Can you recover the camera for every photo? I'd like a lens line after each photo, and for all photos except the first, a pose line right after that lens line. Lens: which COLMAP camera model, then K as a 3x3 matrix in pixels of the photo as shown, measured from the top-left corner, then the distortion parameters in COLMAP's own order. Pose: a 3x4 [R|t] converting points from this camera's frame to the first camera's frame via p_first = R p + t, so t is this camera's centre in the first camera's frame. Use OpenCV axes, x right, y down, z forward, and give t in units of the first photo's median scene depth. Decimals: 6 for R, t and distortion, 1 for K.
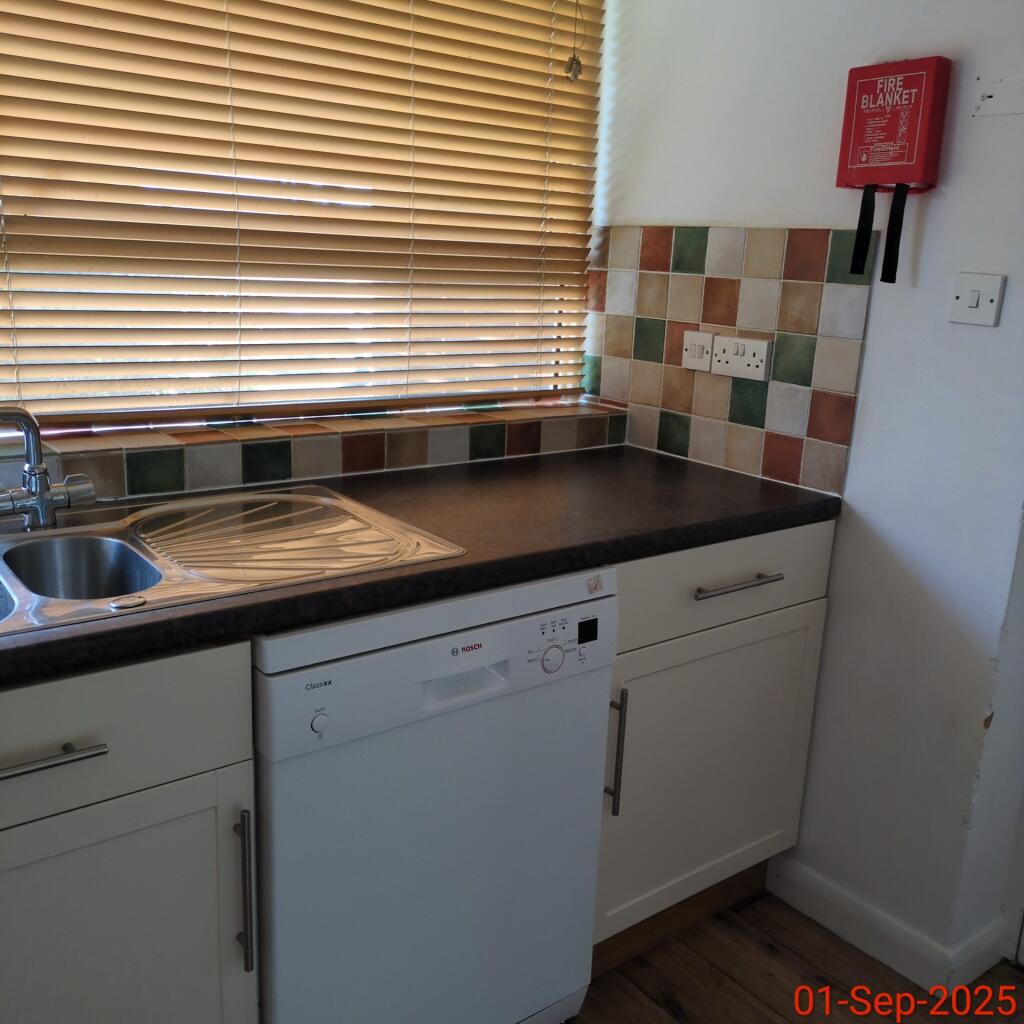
lens RADIAL K [[999.5, 0, 513.3], [0, 999.5, 503.9], [0, 0, 1]] dist [0.015249, 0.000000]
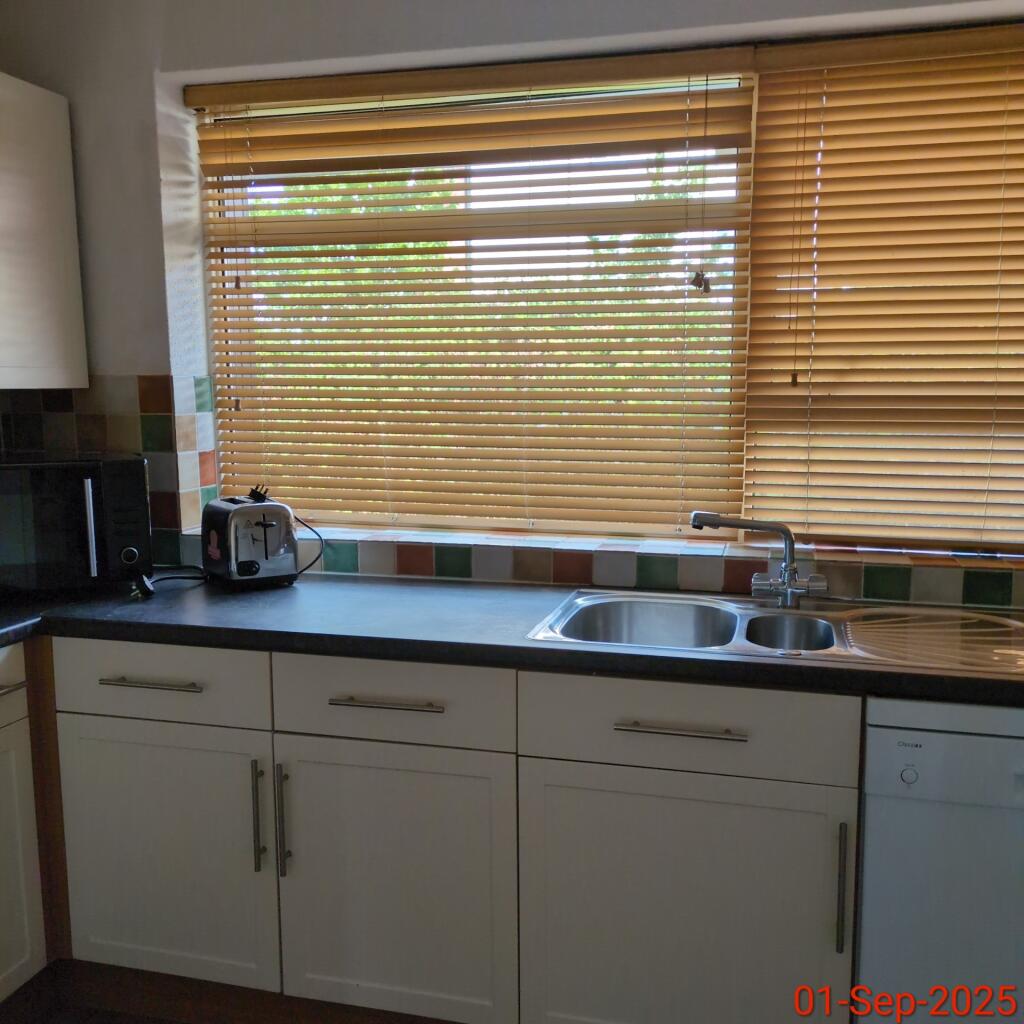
lens RADIAL K [[999.5, 0, 512.5], [0, 999.5, 513.6], [0, 0, 1]] dist [0.015249, 0.000000]
pose [[0.597046, 0.052648, -0.800477, 0.398335], [-0.164924, 0.984585, -0.058254, 0.035885], [0.785071, 0.166798, 0.596526, -0.173939]]
